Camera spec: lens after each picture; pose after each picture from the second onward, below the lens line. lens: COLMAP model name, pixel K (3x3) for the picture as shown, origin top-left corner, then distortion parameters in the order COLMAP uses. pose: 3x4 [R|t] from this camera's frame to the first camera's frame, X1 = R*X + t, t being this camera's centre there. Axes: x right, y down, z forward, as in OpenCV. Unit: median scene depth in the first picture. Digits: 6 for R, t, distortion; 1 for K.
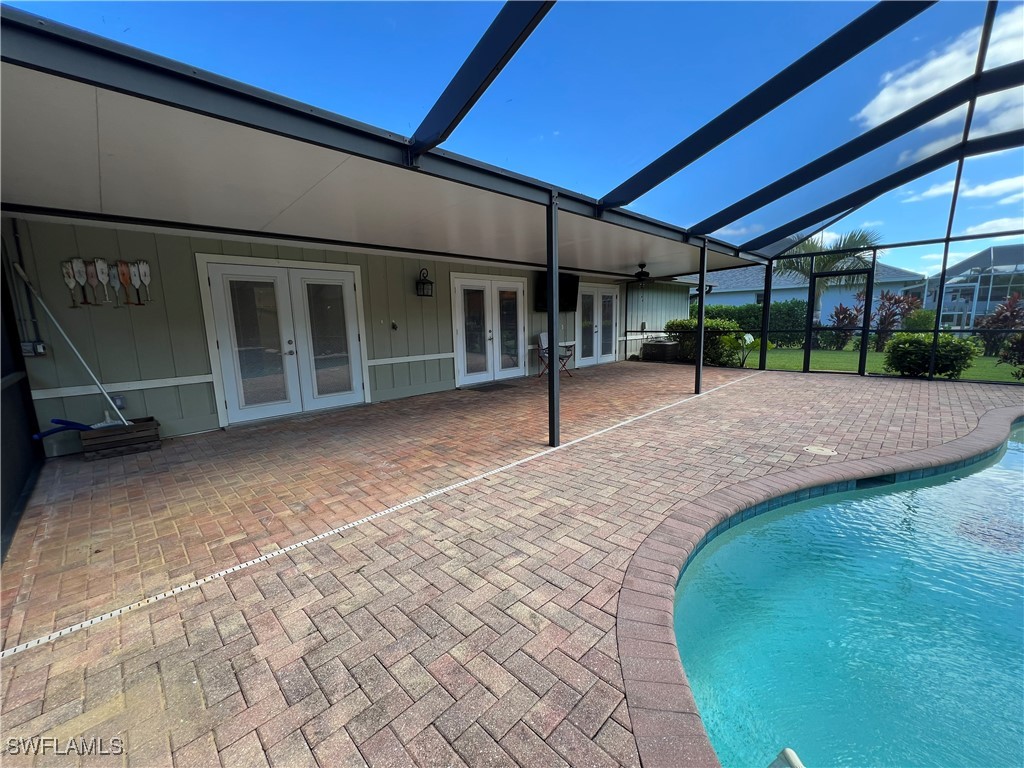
lens RADIAL K [[410.2, 0, 507.7], [0, 410.2, 386.1], [0, 0, 1]] dist [-0.002253, 0.001327]
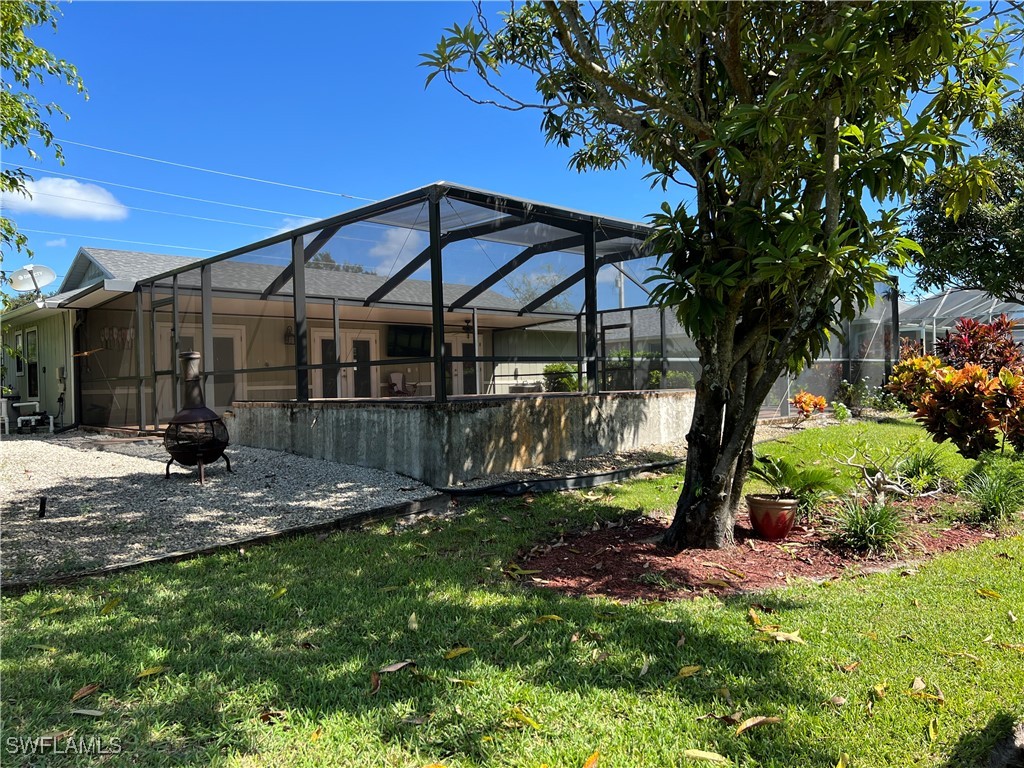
lens RADIAL K [[773.8, 0, 519.5], [0, 773.8, 383.1], [0, 0, 1]] dist [0.050759, -0.061181]
pose [[0.999999, -0.001049, -0.000614, 0.944398], [0.000936, 0.986857, -0.161596, 0.555177], [0.000776, 0.161596, 0.986857, -2.604458]]
